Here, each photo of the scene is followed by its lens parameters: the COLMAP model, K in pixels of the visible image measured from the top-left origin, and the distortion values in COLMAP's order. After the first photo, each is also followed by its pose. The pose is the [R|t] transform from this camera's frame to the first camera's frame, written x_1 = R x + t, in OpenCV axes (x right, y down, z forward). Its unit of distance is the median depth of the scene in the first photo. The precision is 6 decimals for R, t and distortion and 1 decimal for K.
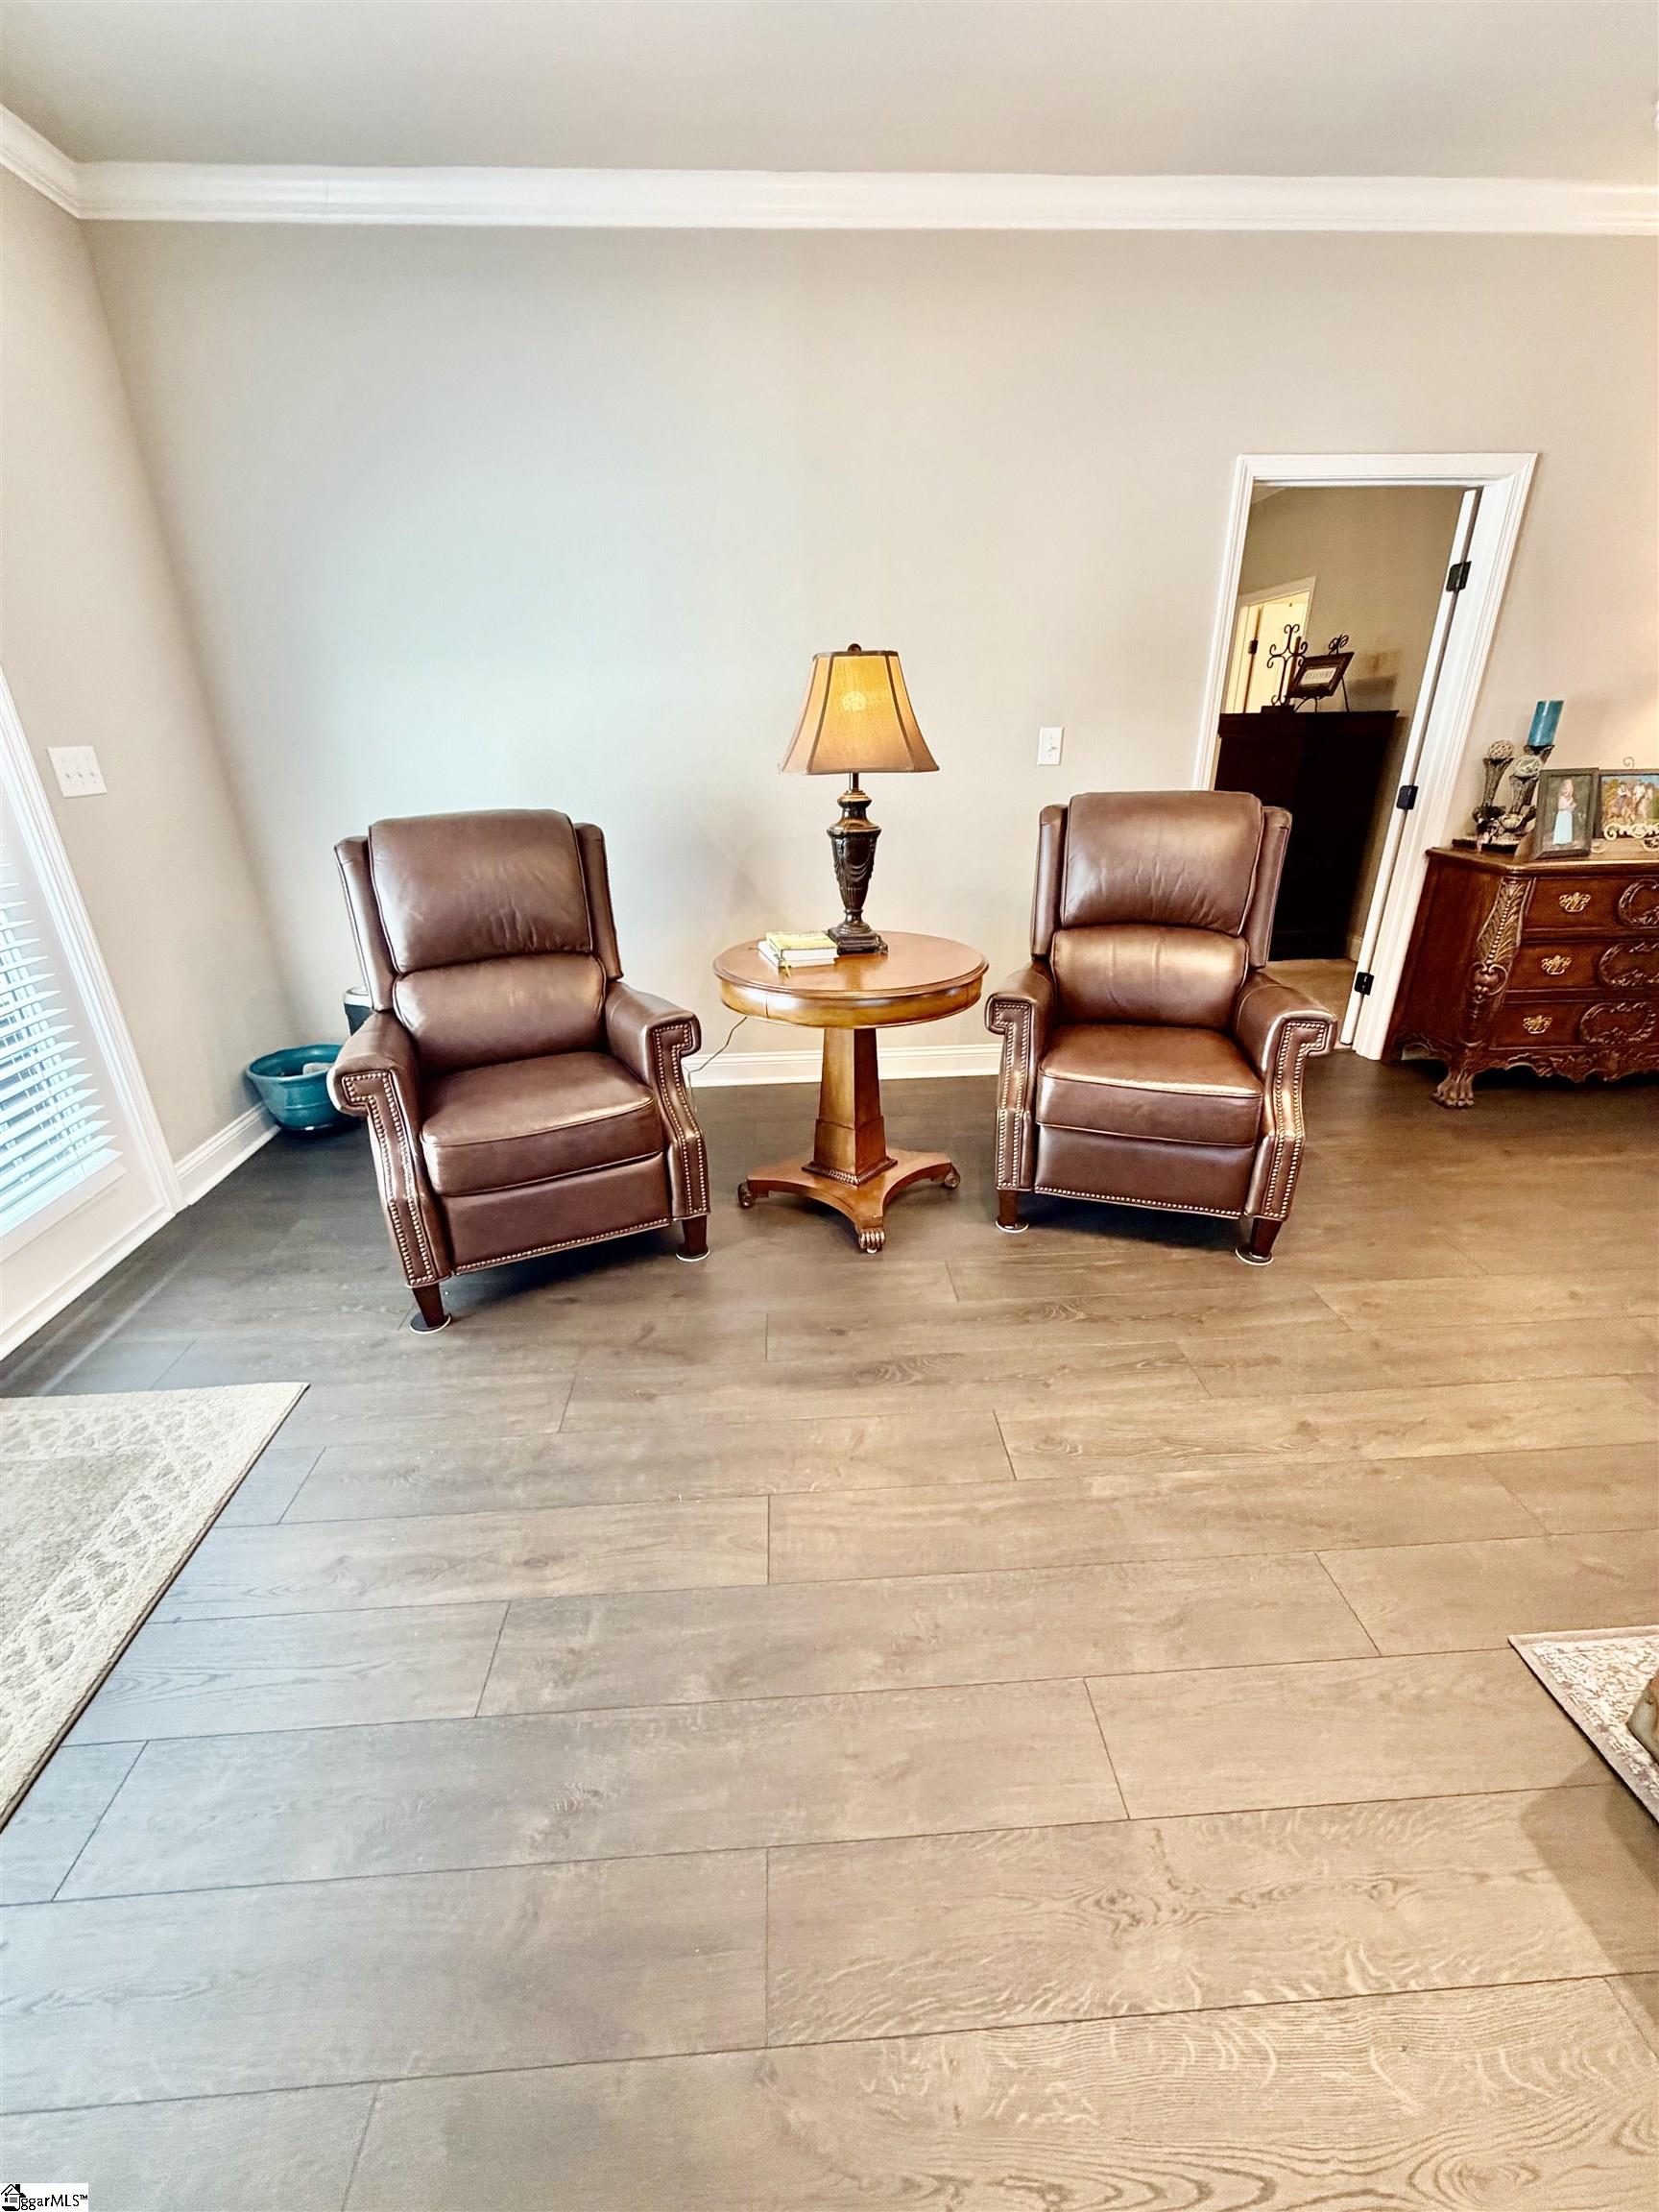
lens RADIAL K [[881.8, 0, 823.9], [0, 881.8, 1100.6], [0, 0, 1]] dist [0.001233, -0.000554]
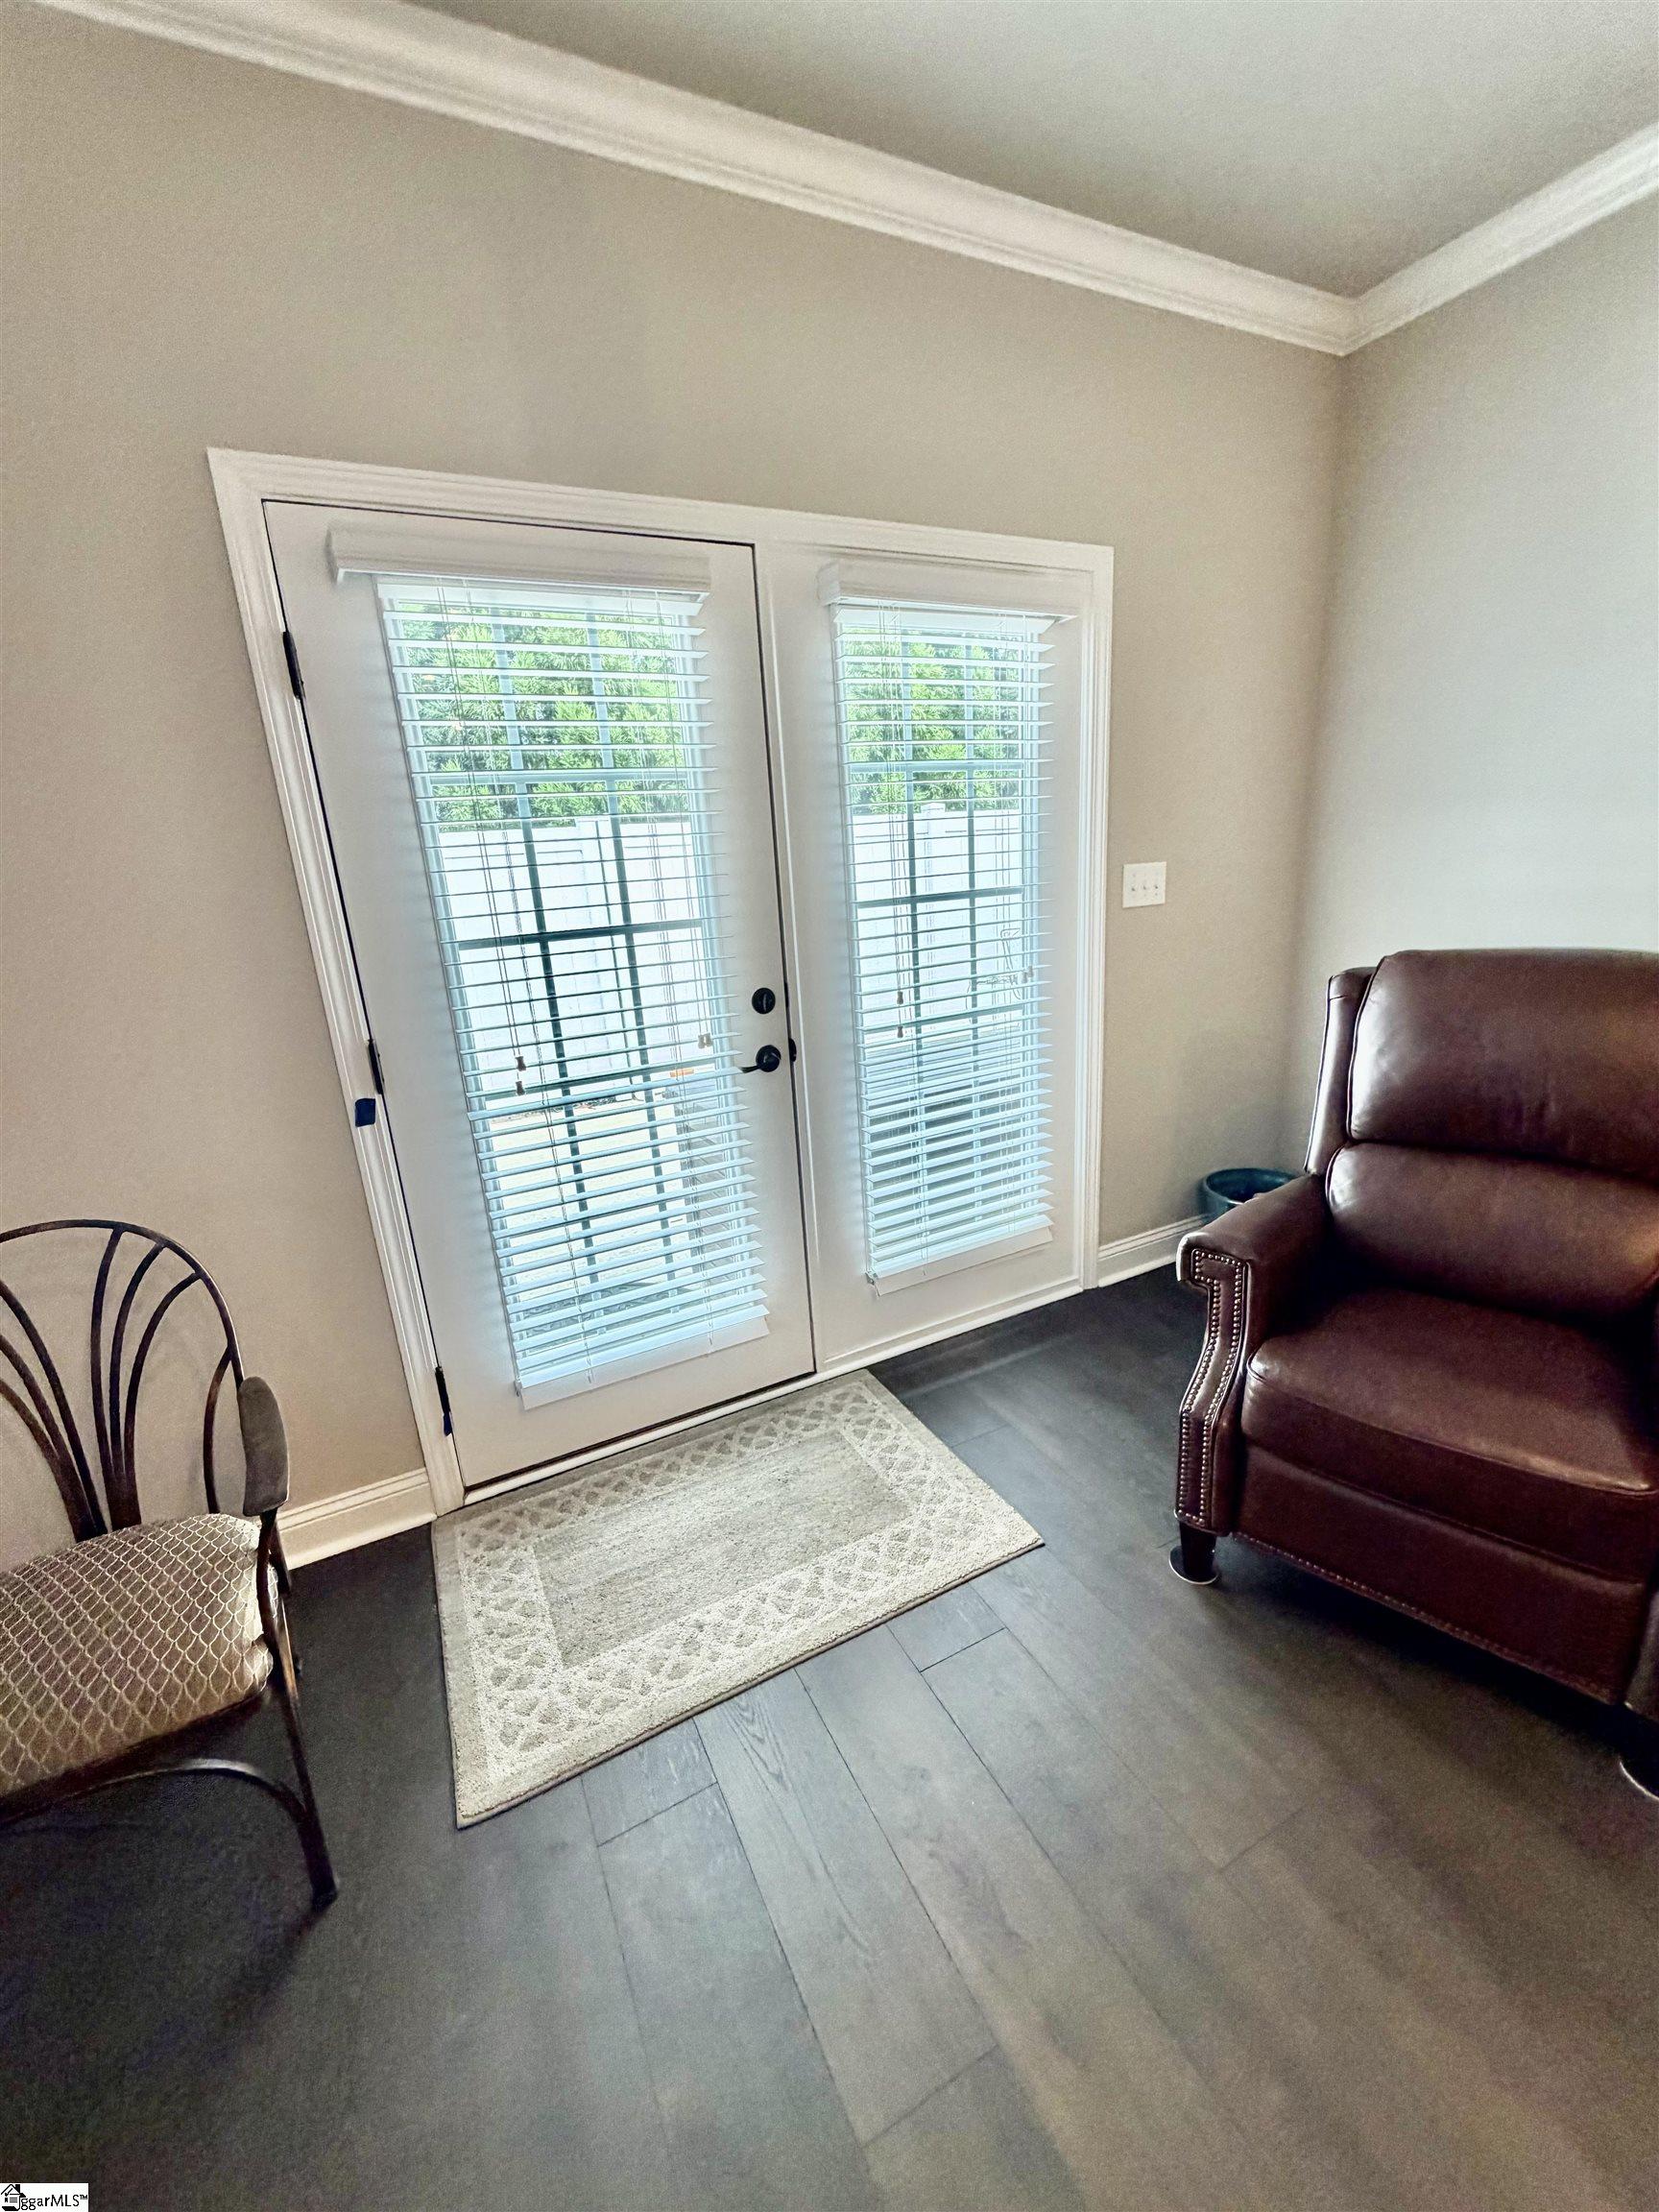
lens RADIAL K [[881.8, 0, 823.9], [0, 881.8, 1100.6], [0, 0, 1]] dist [0.001233, -0.000554]
pose [[0.398738, 0.234995, -0.886445, 0.030865], [-0.309556, 0.944368, 0.111107, -0.135401], [0.863240, 0.230102, 0.449299, 0.257513]]
